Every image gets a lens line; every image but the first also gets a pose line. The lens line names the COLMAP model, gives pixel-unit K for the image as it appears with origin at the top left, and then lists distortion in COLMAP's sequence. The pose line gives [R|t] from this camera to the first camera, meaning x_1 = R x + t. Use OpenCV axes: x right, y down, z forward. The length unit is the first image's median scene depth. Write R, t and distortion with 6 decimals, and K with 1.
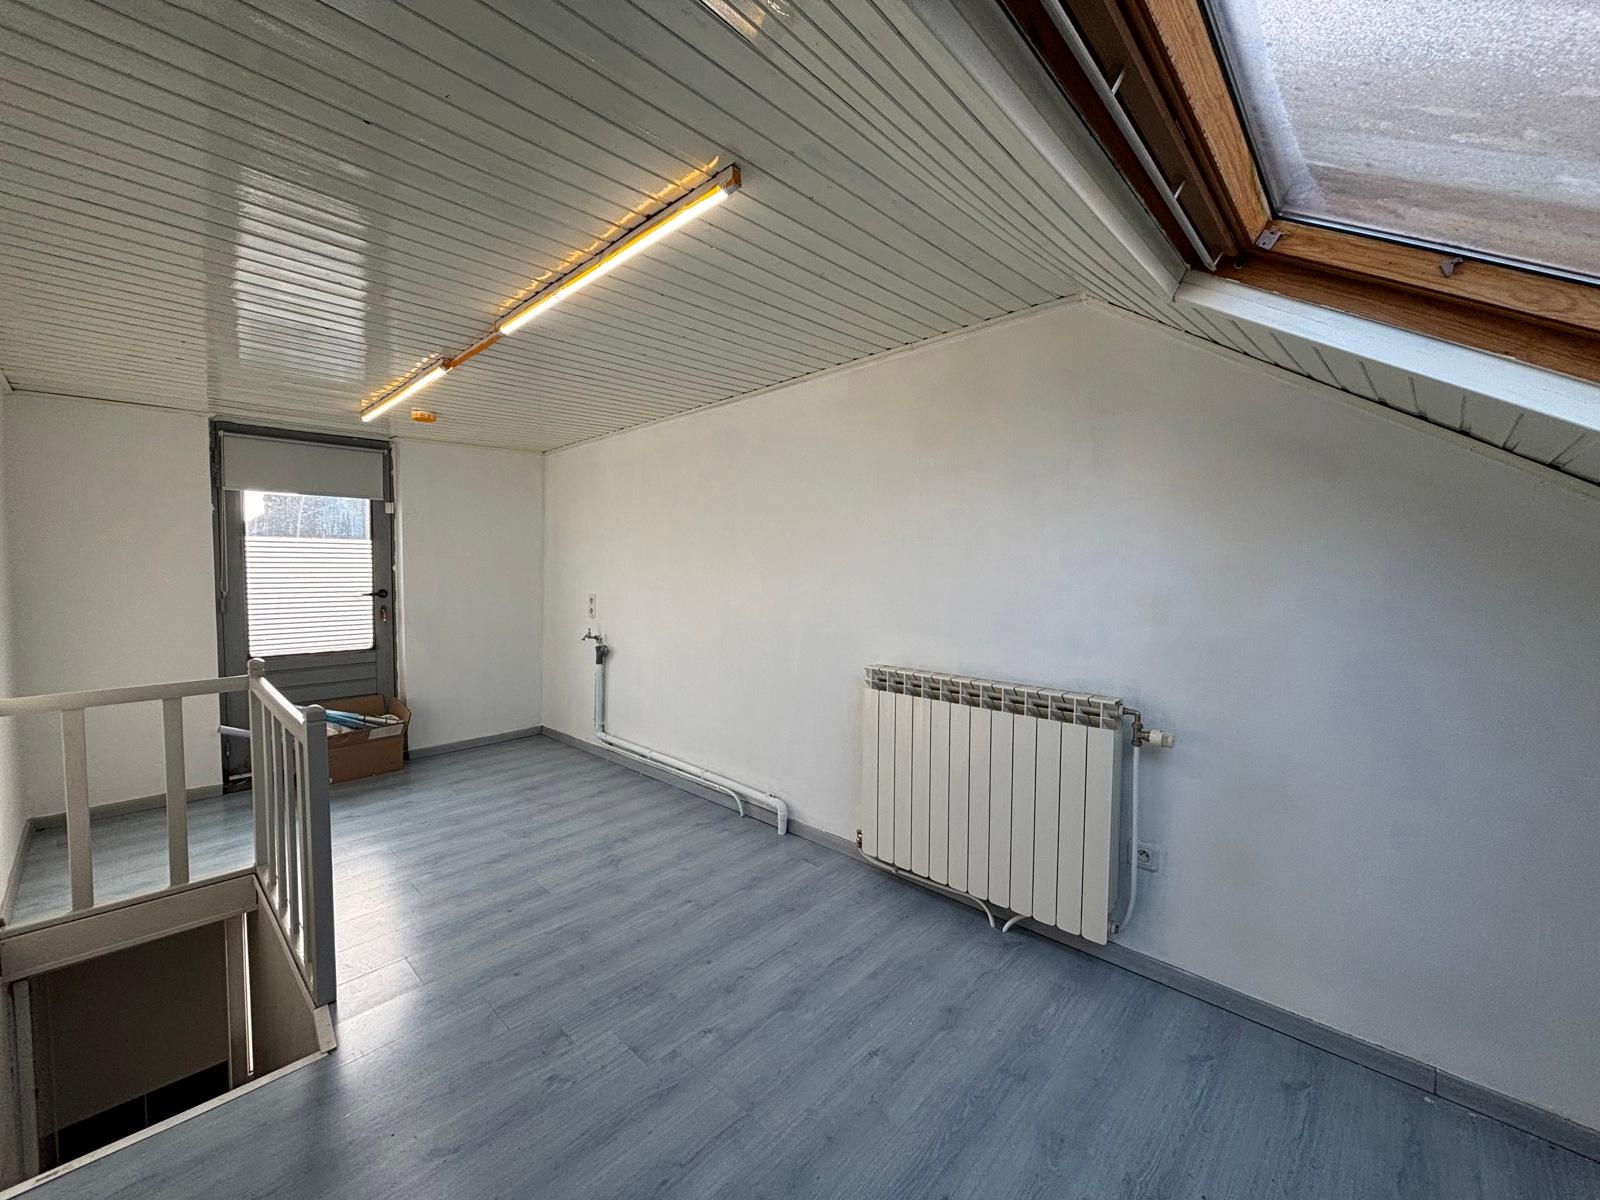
lens RADIAL K [[645.1, 0, 799.9], [0, 645.1, 597.9], [0, 0, 1]] dist [-0.000984, -0.000486]
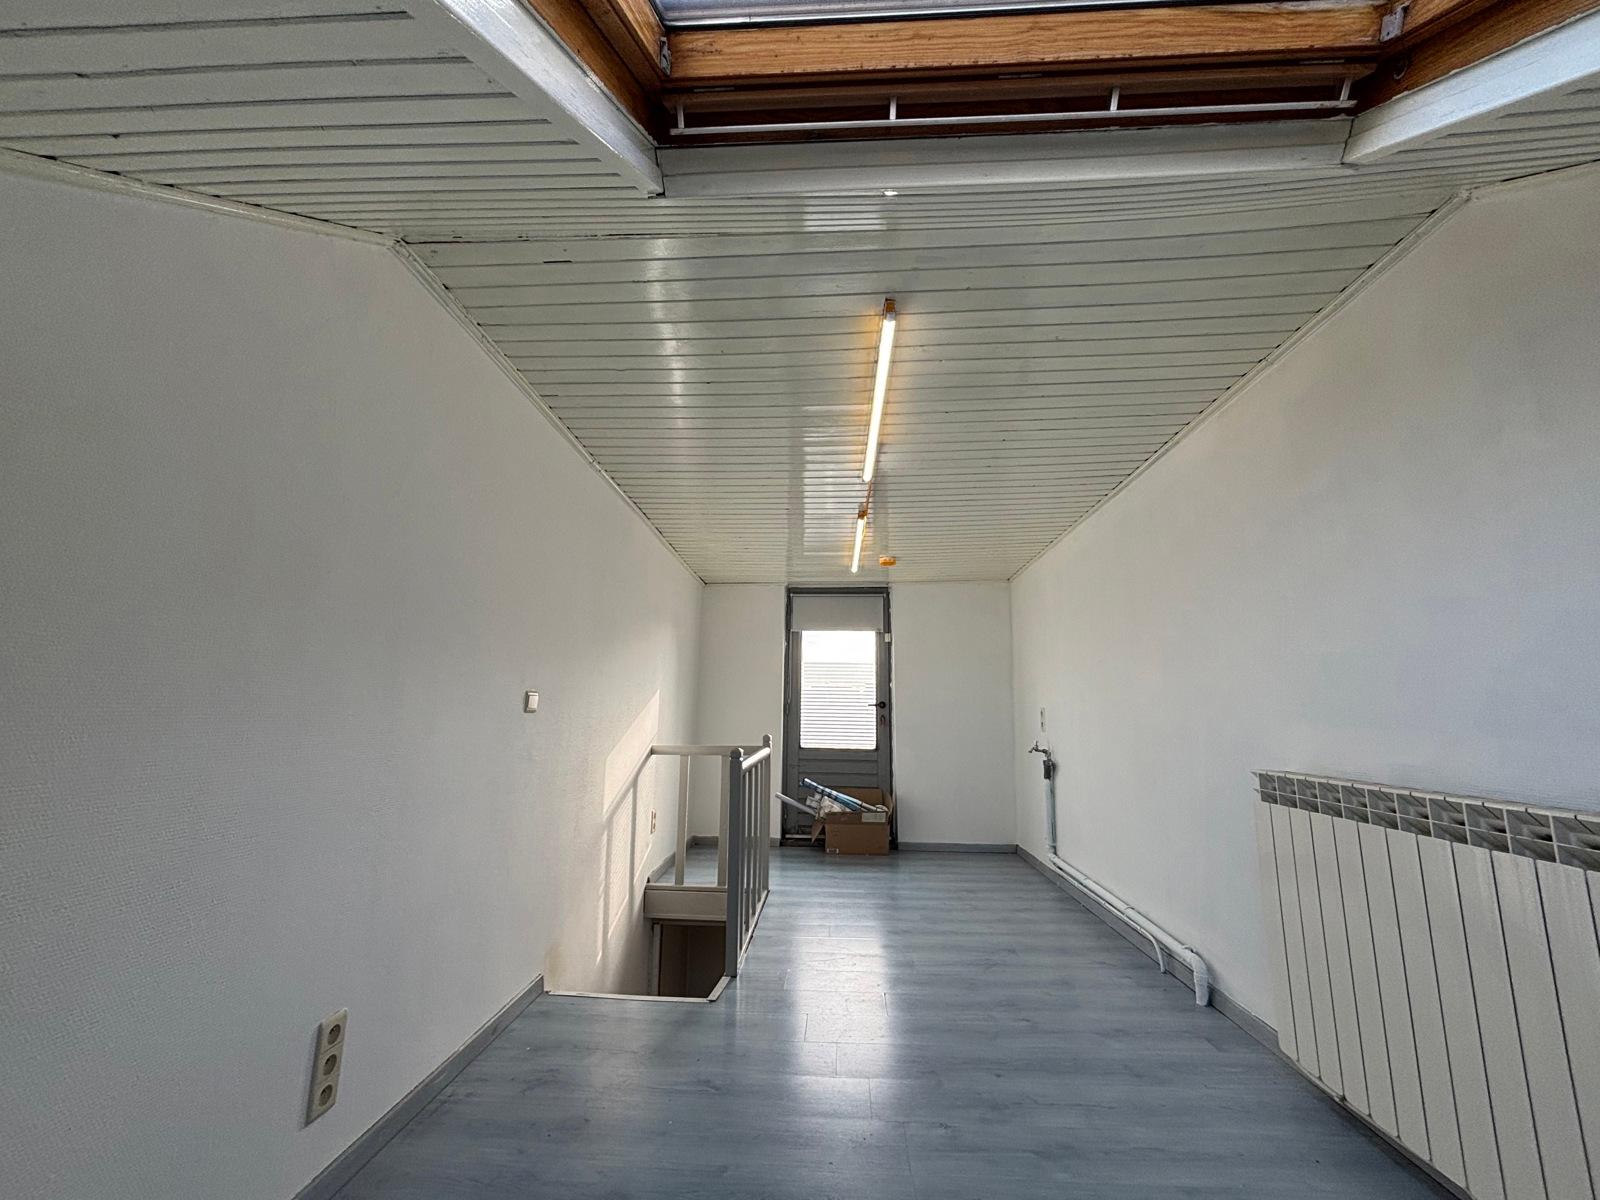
lens RADIAL K [[644.0, 0, 797.6], [0, 644.0, 598.0], [0, 0, 1]] dist [0.005248, -0.000608]
pose [[0.638424, -0.129847, -0.758653, 0.269162], [-0.051537, 0.976243, -0.210458, 0.072420], [0.767958, 0.173460, 0.616565, 0.071135]]
